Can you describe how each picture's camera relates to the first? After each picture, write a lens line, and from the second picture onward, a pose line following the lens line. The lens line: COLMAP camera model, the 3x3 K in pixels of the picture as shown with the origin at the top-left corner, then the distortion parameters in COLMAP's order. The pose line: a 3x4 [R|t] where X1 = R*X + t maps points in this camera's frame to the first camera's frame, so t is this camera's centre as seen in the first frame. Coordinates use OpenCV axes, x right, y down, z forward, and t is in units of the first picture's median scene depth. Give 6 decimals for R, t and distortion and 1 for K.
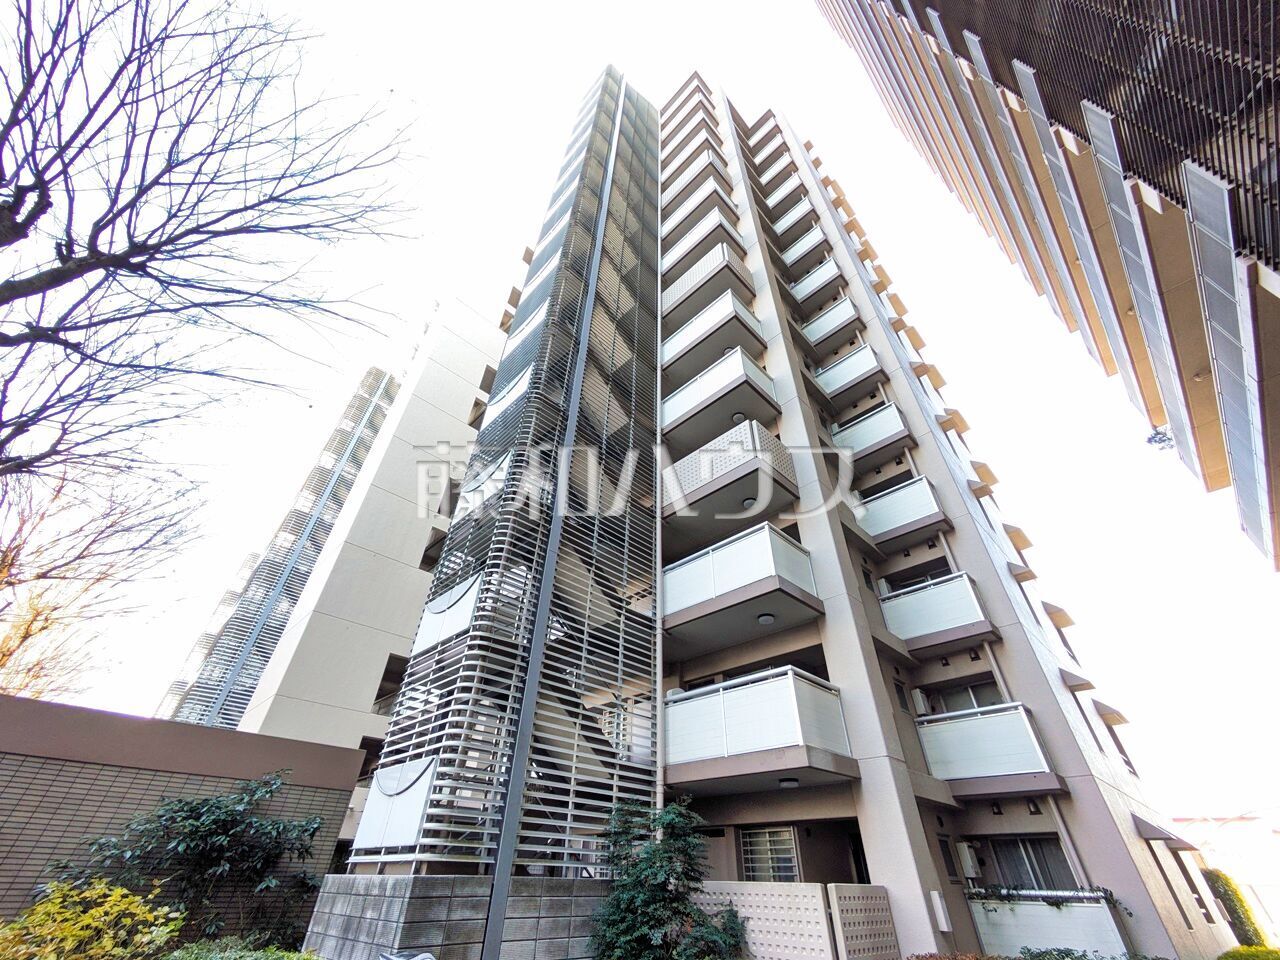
lens RADIAL K [[506.0, 0, 643.2], [0, 506.0, 478.3], [0, 0, 1]] dist [-0.001985, 0.002647]
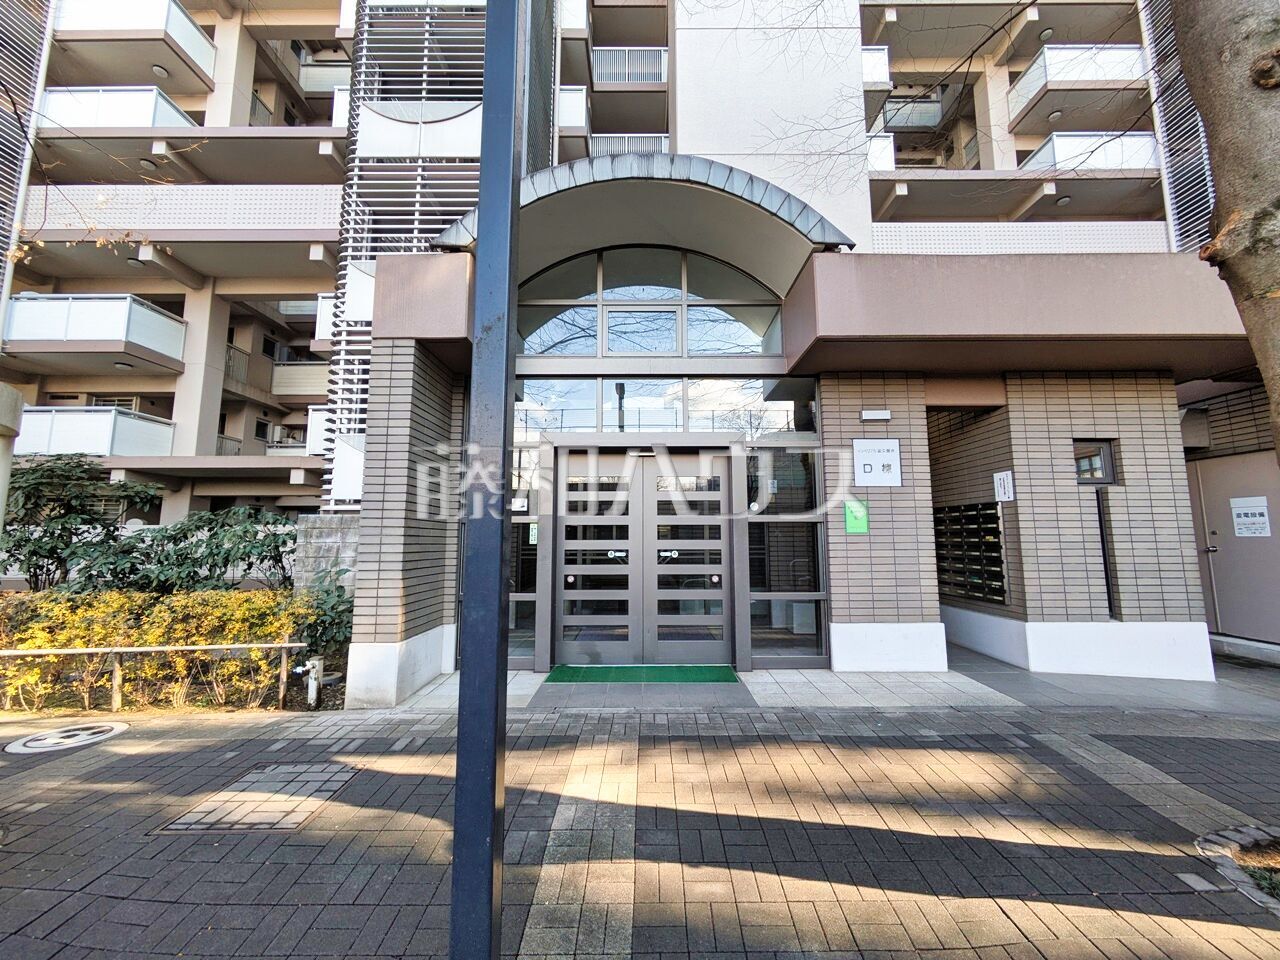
lens RADIAL K [[506.0, 0, 643.2], [0, 506.0, 478.3], [0, 0, 1]] dist [-0.001985, 0.002647]
pose [[0.709357, 0.062673, 0.702057, 0.303883], [-0.426235, 0.831427, 0.356445, -0.302726], [-0.561370, -0.552088, 0.616493, -0.910271]]
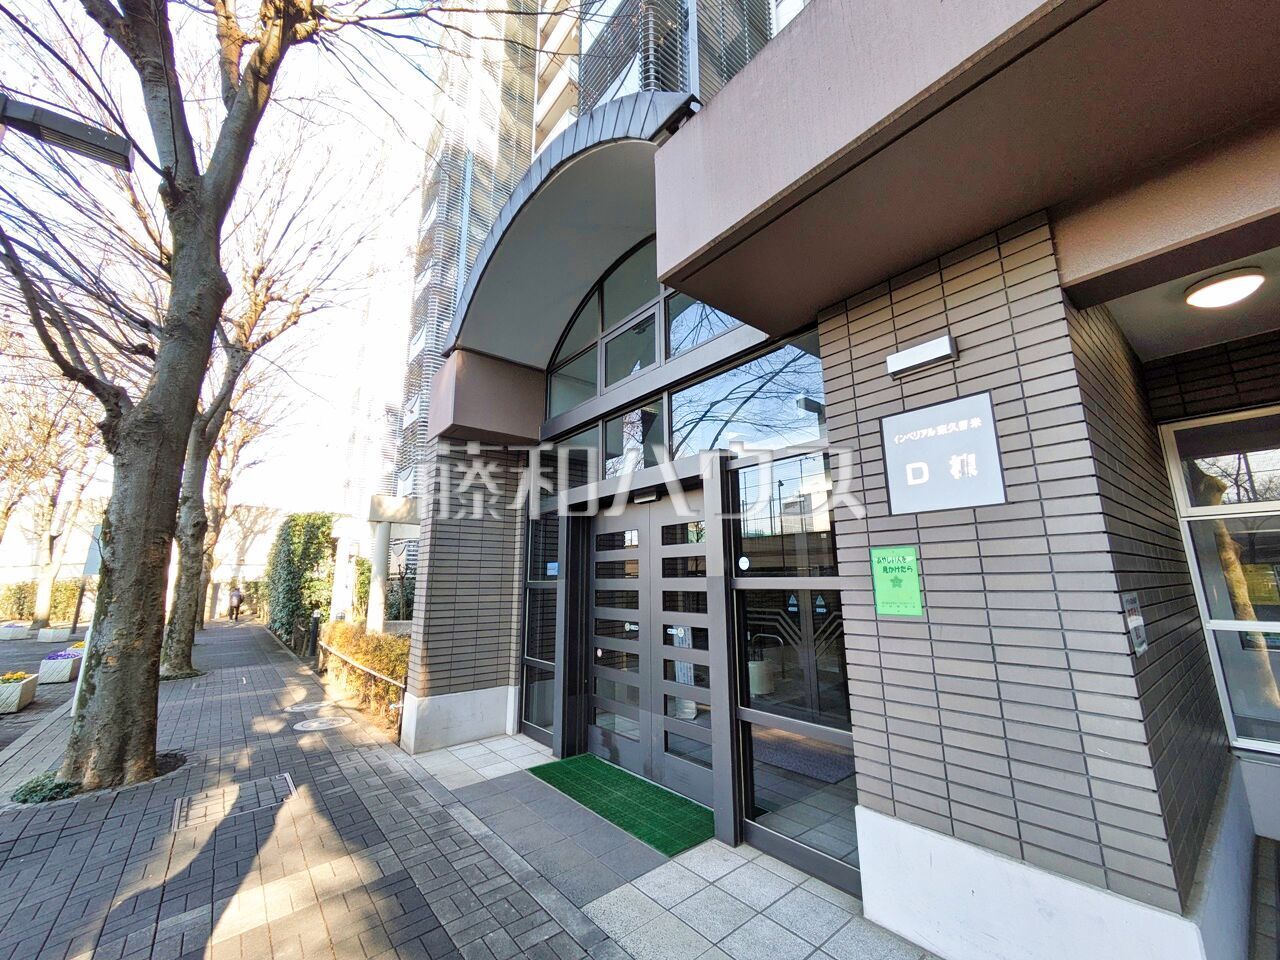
lens RADIAL K [[506.0, 0, 643.2], [0, 506.0, 478.3], [0, 0, 1]] dist [-0.001985, 0.002647]
pose [[0.994548, -0.047726, -0.092716, 0.758748], [0.084614, 0.888994, 0.450034, -0.343911], [0.060946, -0.455426, 0.888185, -0.937421]]
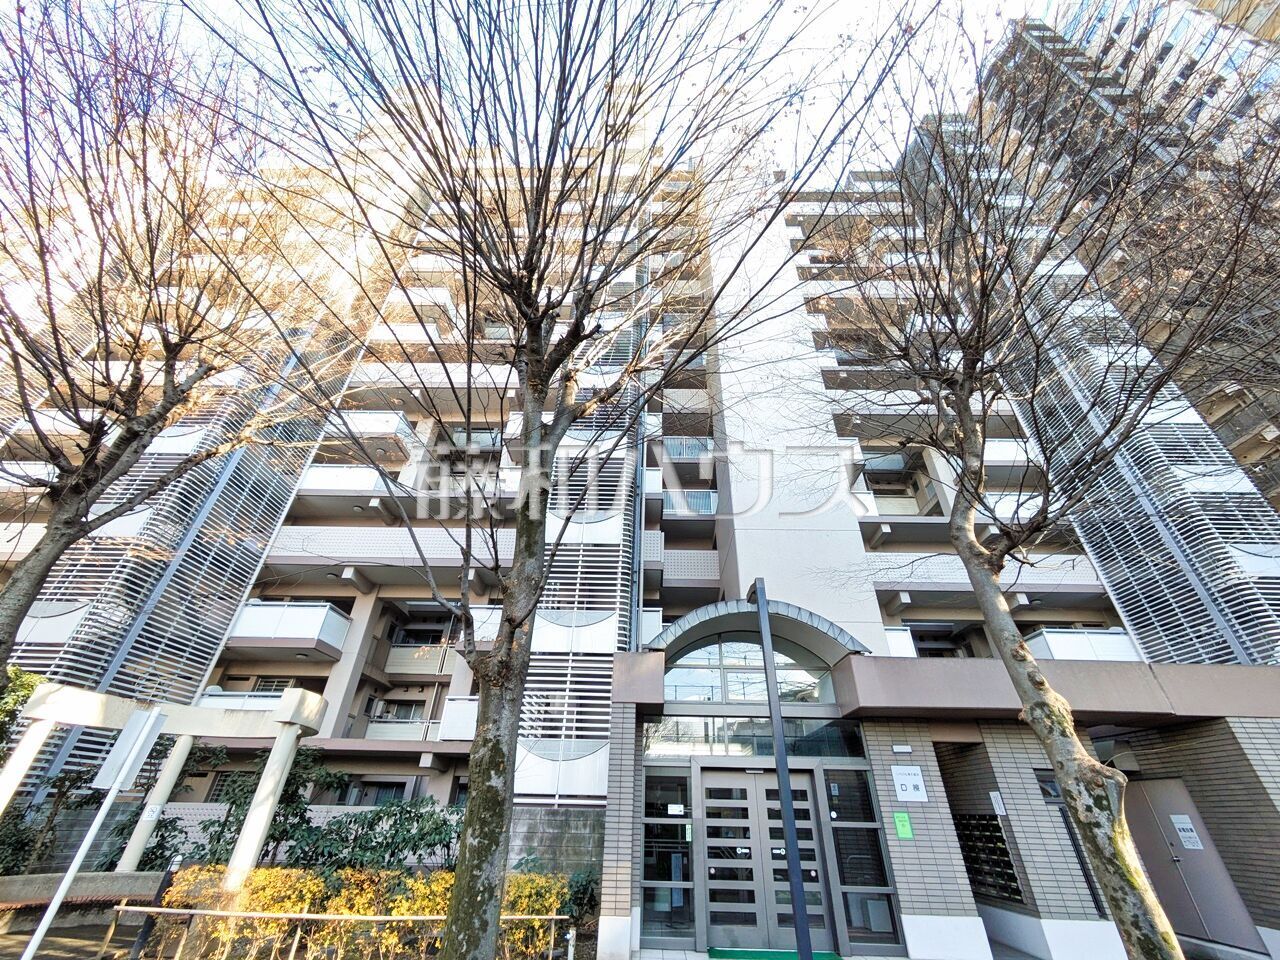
lens RADIAL K [[506.0, 0, 643.2], [0, 506.0, 478.3], [0, 0, 1]] dist [-0.001985, 0.002647]
pose [[0.714121, 0.385480, 0.584325, -0.162639], [-0.441030, 0.895980, -0.052082, -0.452698], [-0.543620, -0.220512, 0.809847, -1.042373]]
